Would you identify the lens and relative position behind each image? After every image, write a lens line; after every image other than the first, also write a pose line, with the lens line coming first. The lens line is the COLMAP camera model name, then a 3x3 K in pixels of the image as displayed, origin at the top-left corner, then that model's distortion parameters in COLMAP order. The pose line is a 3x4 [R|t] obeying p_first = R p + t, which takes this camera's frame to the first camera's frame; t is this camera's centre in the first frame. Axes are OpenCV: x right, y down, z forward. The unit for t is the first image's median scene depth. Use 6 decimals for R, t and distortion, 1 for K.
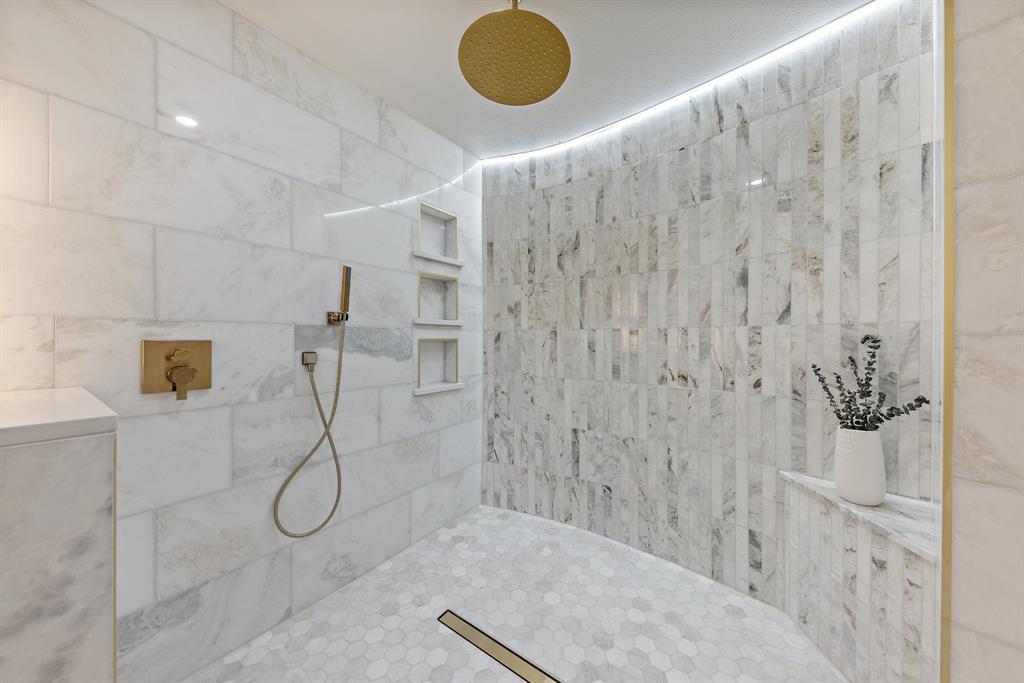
lens RADIAL K [[358.8, 0, 514.2], [0, 358.8, 338.9], [0, 0, 1]] dist [-0.000831, -0.000566]
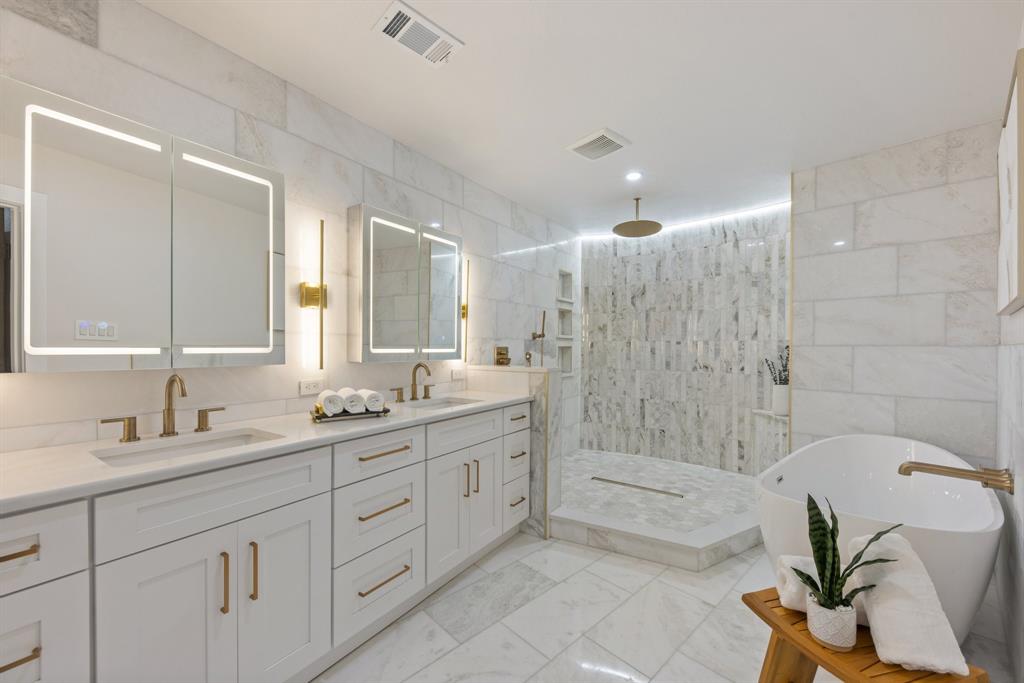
lens RADIAL K [[412.9, 0, 507.3], [0, 412.9, 347.5], [0, 0, 1]] dist [-0.001125, 0.000176]
pose [[0.999805, 0.003116, 0.019488, -0.621109], [-0.003185, 0.999989, 0.003463, -0.000615], [-0.019477, -0.003524, 0.999804, -1.160648]]
